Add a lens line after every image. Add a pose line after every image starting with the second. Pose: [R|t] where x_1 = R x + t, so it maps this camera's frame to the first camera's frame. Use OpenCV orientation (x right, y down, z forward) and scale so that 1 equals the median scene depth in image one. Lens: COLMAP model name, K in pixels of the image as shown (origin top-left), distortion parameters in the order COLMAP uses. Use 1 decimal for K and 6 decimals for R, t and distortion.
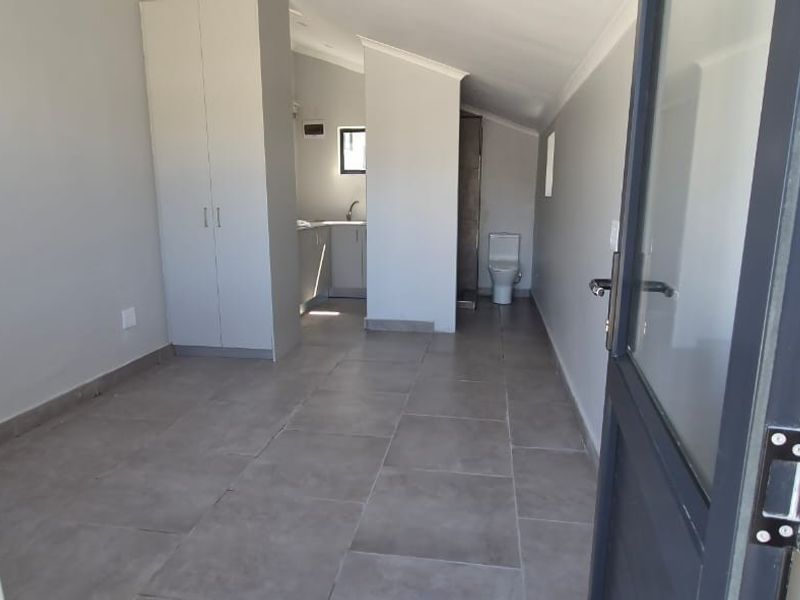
lens RADIAL K [[529.4, 0, 399.3], [0, 529.4, 299.9], [0, 0, 1]] dist [-0.006671, 0.000459]
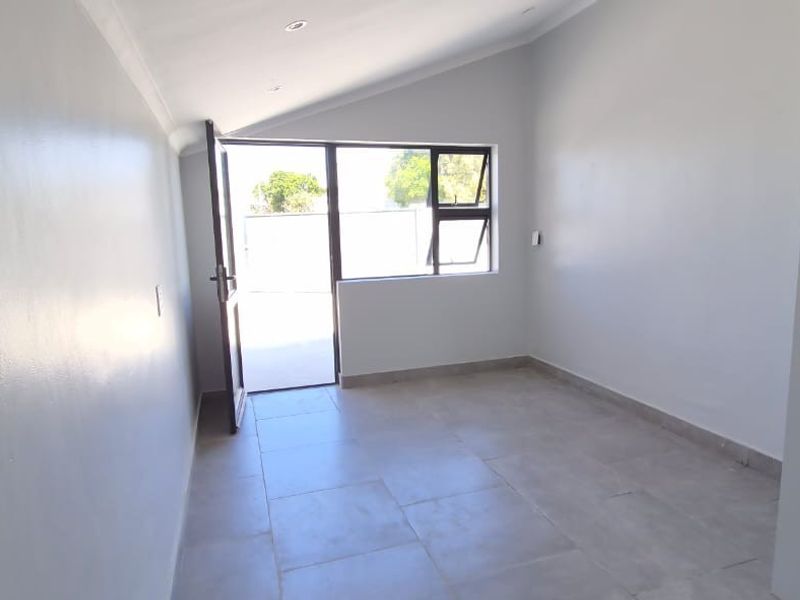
lens RADIAL K [[529.4, 0, 399.9], [0, 529.4, 300.8], [0, 0, 1]] dist [-0.006671, 0.000459]
pose [[-0.892060, 0.079802, -0.444815, 0.336836], [-0.065631, 0.950973, 0.302230, -0.331839], [0.447125, 0.298801, -0.843088, 1.506627]]
